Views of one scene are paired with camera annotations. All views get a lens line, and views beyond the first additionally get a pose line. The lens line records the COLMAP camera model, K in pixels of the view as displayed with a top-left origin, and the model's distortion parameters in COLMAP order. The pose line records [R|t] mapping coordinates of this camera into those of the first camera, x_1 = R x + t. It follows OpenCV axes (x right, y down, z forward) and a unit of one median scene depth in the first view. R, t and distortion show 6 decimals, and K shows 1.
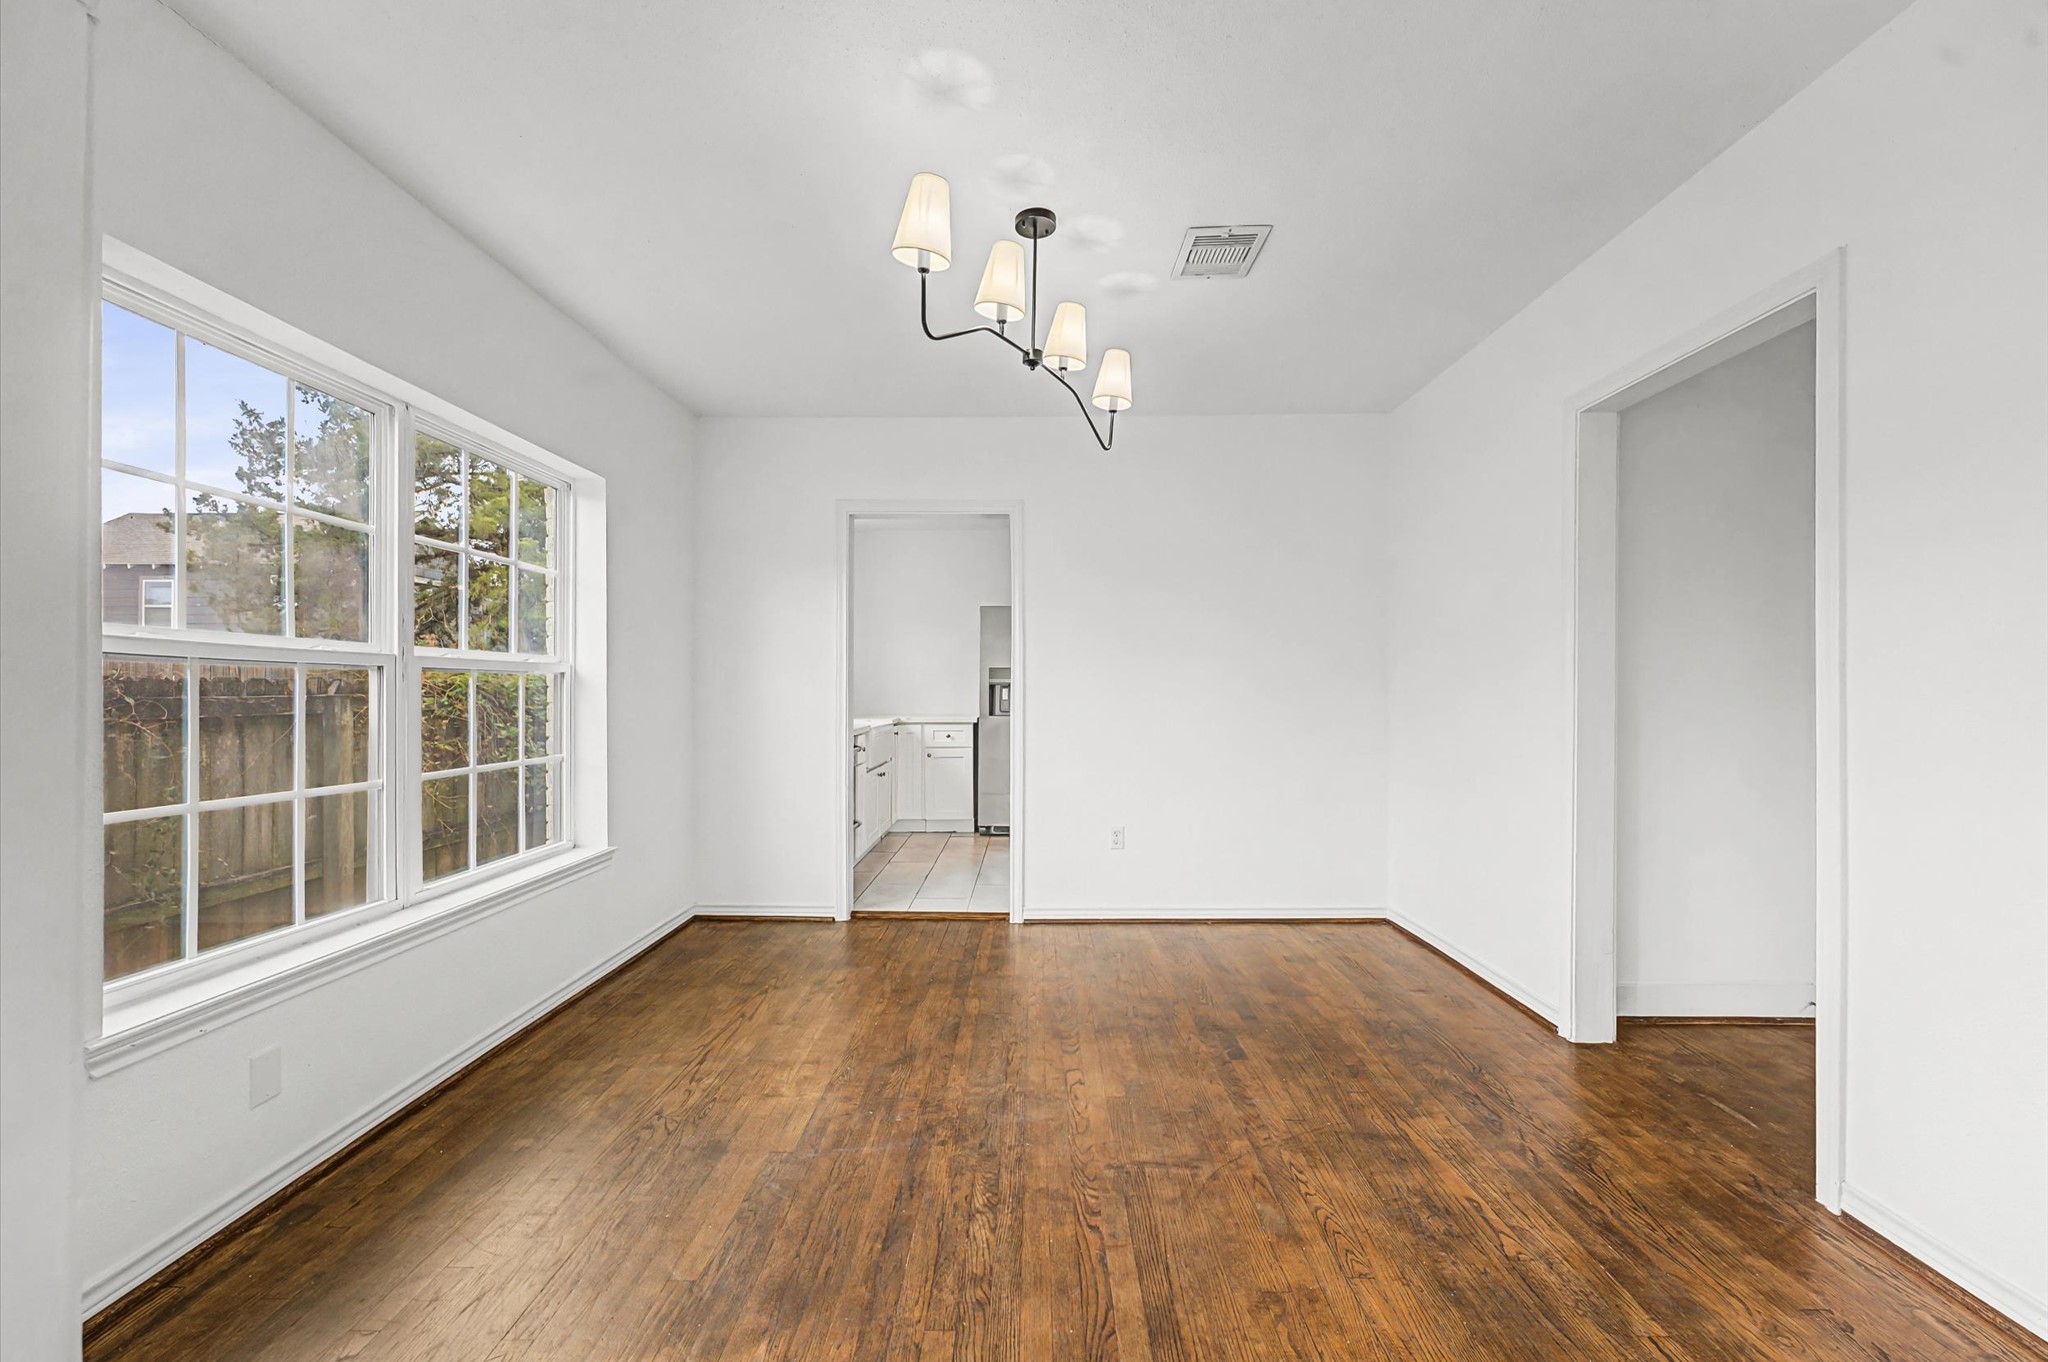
lens RADIAL K [[812.3, 0, 1024.0], [0, 812.3, 681.0], [0, 0, 1]] dist [-0.000444, 0.000046]
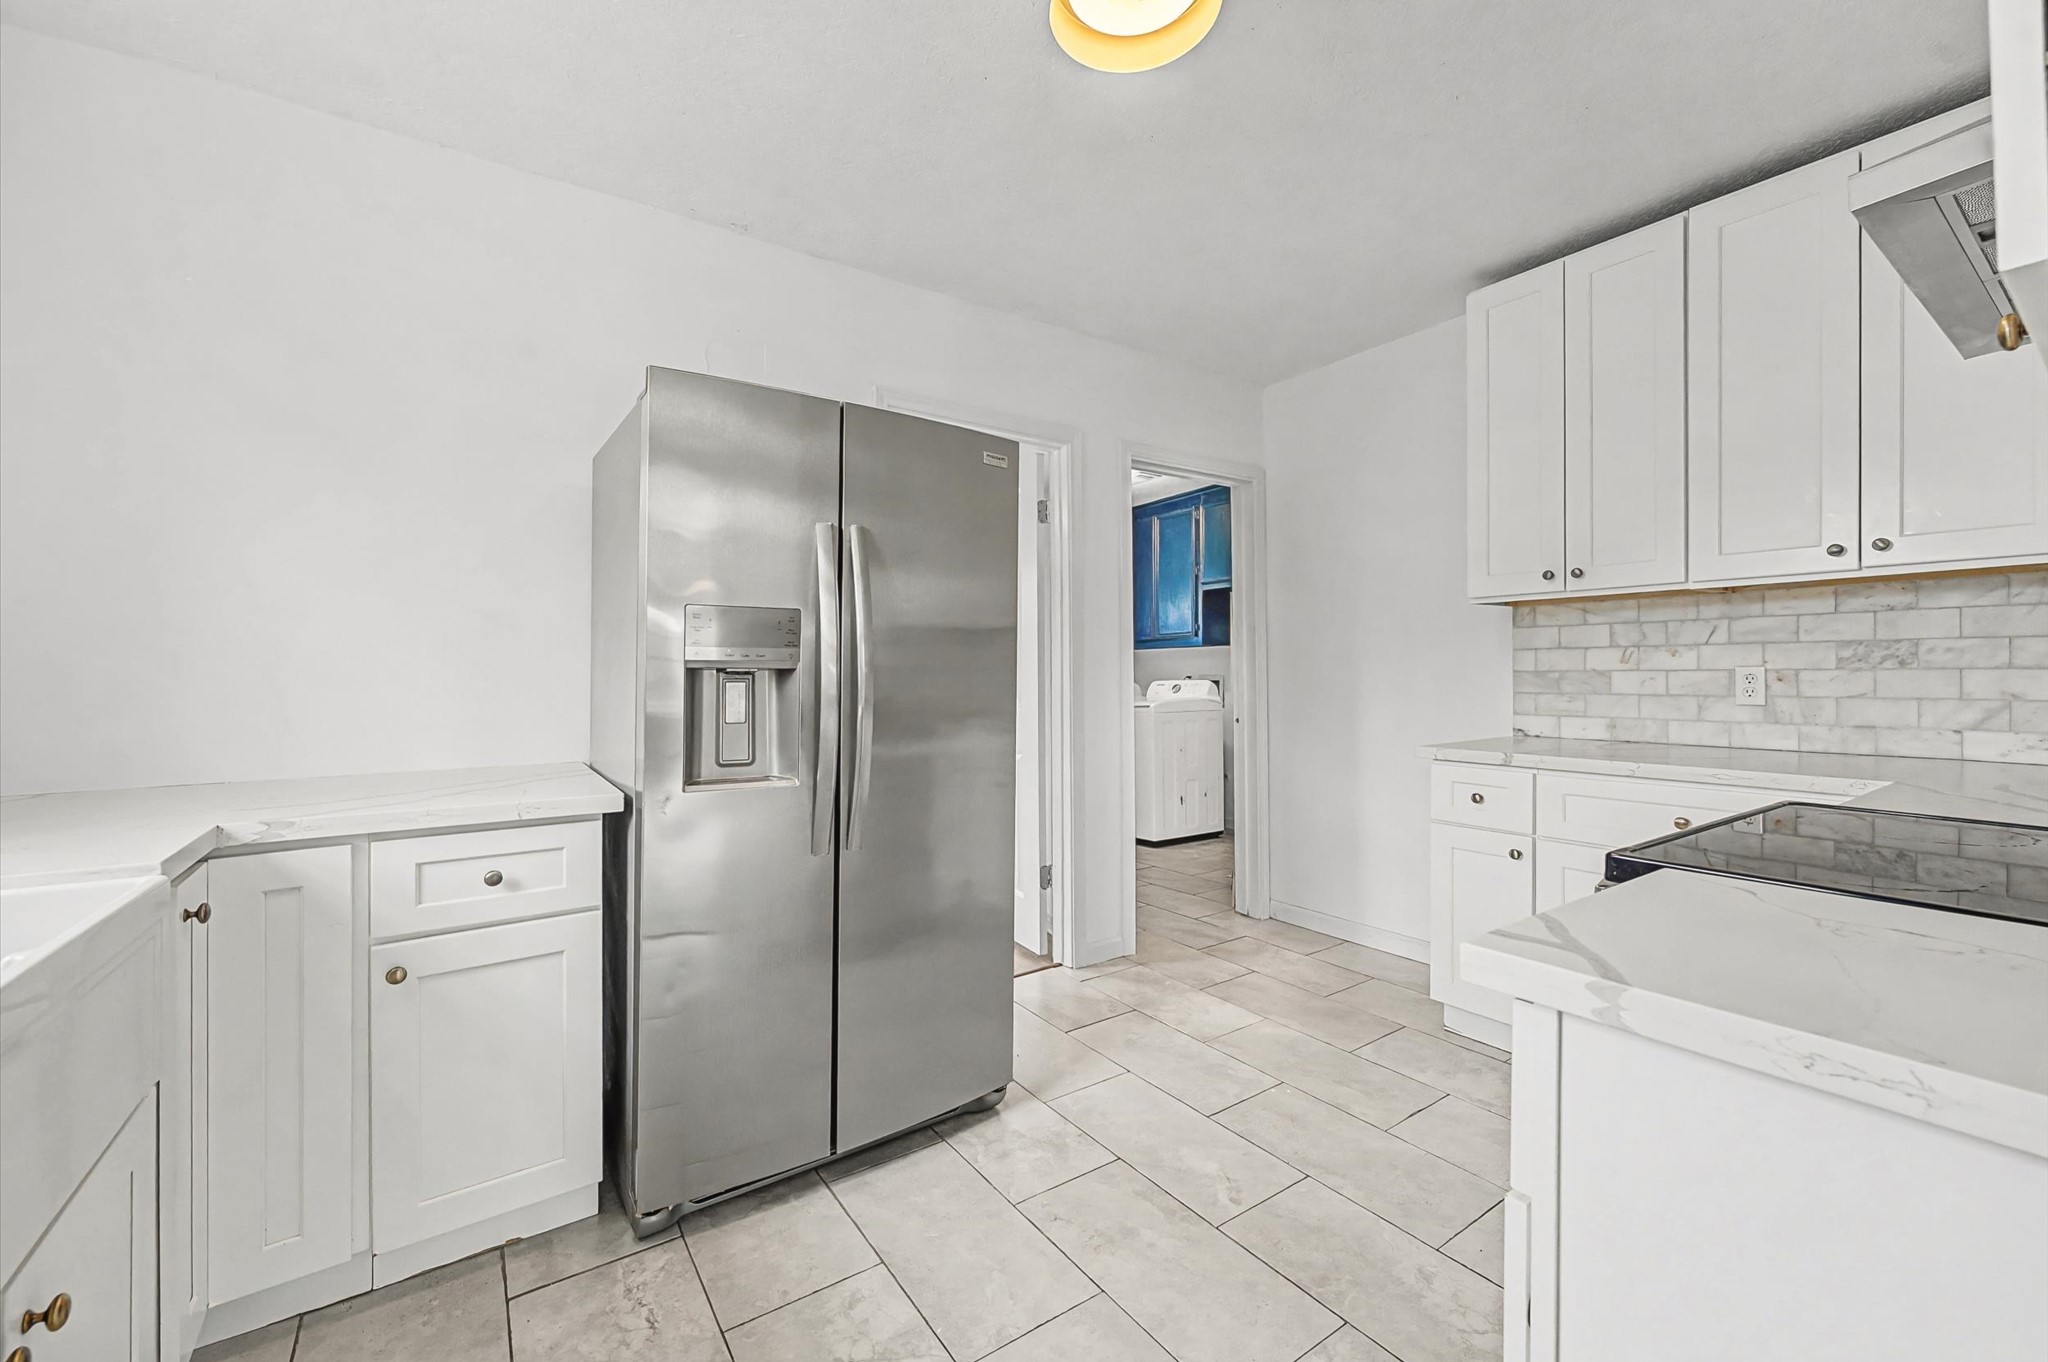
lens RADIAL K [[812.3, 0, 1024.0], [0, 812.3, 681.0], [0, 0, 1]] dist [-0.000444, 0.000046]
pose [[0.816333, -0.002468, 0.577577, -0.104135], [-0.005300, 0.999917, 0.011763, 0.003924], [-0.577558, -0.012664, 0.816251, 0.704905]]
